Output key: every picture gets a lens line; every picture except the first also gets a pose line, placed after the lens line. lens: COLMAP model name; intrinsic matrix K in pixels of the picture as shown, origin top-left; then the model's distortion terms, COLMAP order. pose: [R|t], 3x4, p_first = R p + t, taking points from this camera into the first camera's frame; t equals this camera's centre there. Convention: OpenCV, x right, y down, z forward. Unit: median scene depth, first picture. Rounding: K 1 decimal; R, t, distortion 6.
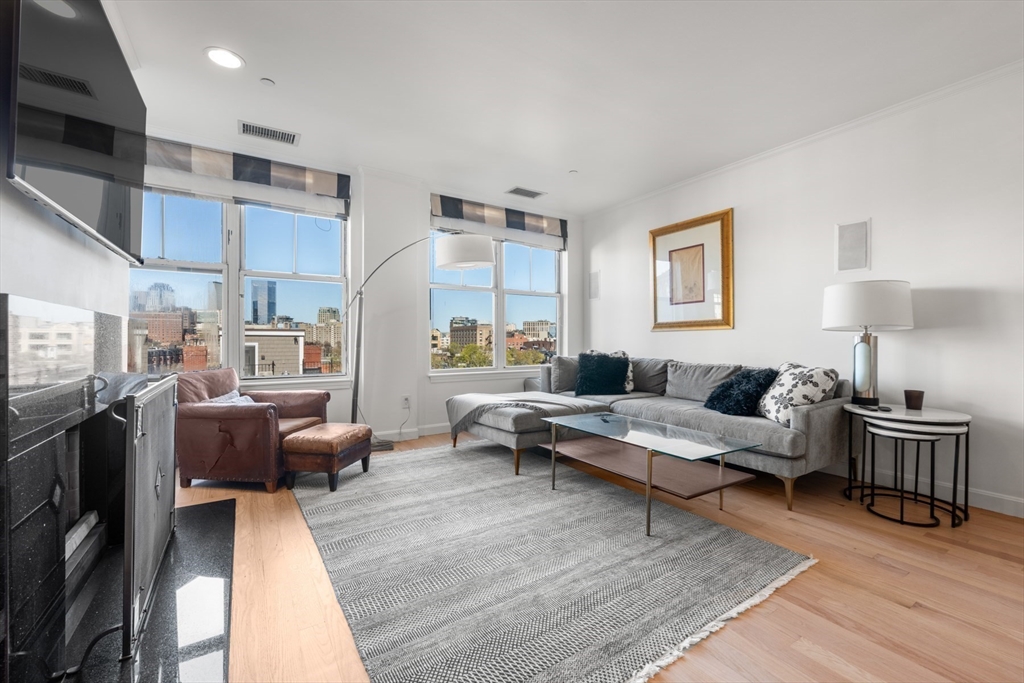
lens RADIAL K [[424.8, 0, 516.3], [0, 424.8, 340.2], [0, 0, 1]] dist [-0.001373, -0.000529]
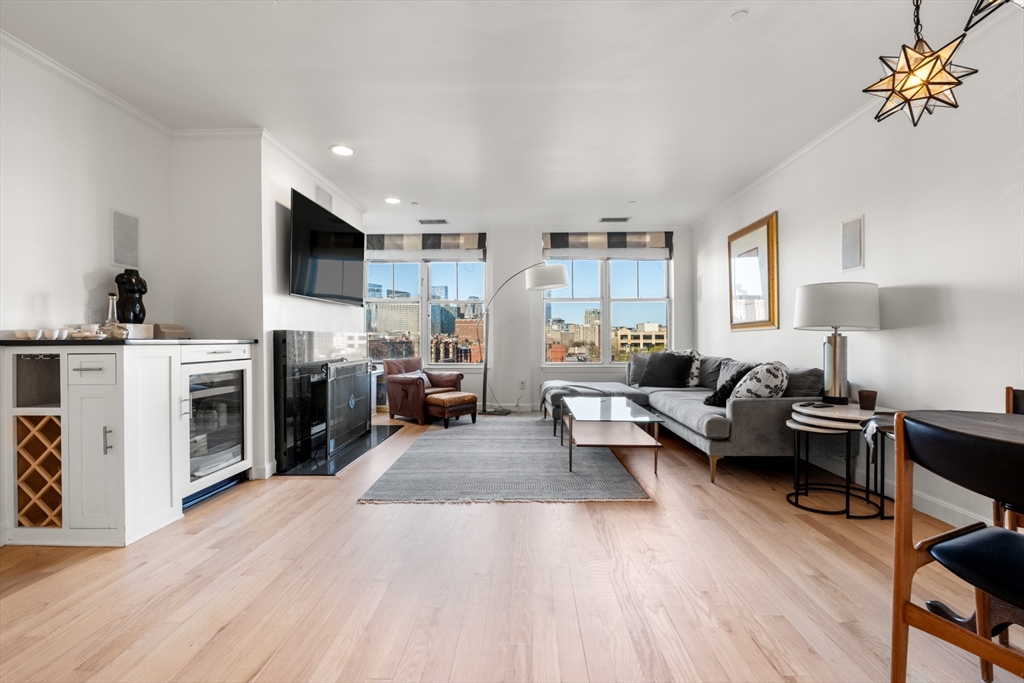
lens RADIAL K [[424.8, 0, 517.9], [0, 424.8, 340.5], [0, 0, 1]] dist [-0.001373, -0.000529]
pose [[0.827019, -0.004734, -0.562153, 0.560482], [0.006585, 0.999978, 0.001266, -0.004031], [0.562135, -0.004748, 0.827032, -0.195044]]
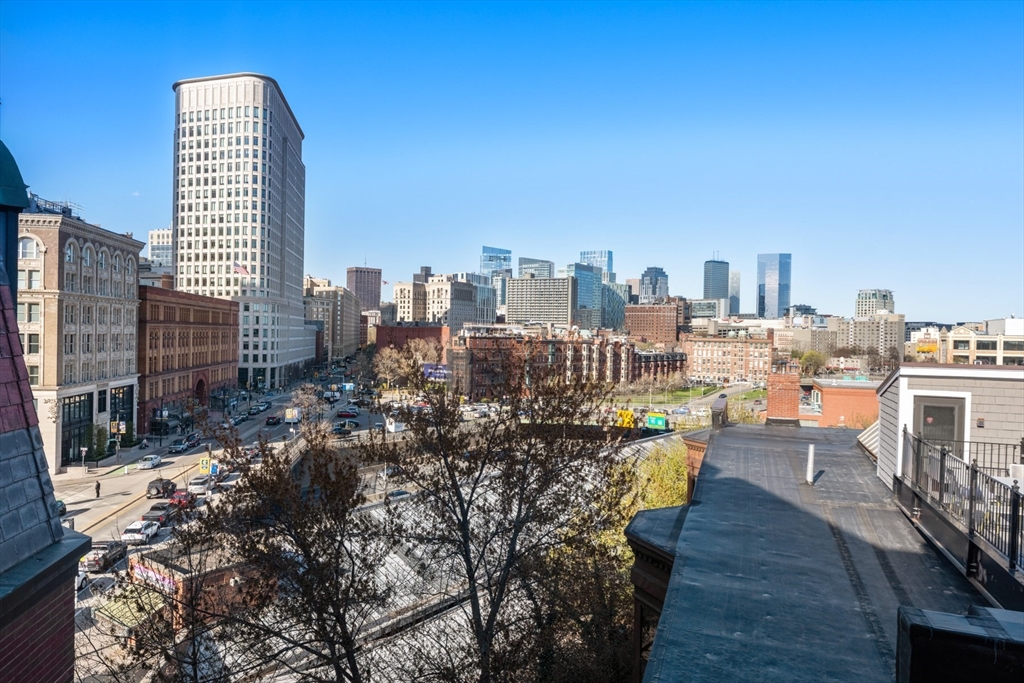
lens RADIAL K [[675.8, 0, 511.0], [0, 675.8, 342.5], [0, 0, 1]] dist [0.018300, -0.000033]
pose [[0.625114, 0.021671, -0.780233, -1.333210], [-0.020819, 0.999722, 0.011087, -0.208917], [0.780256, 0.009313, 0.625391, 0.313583]]
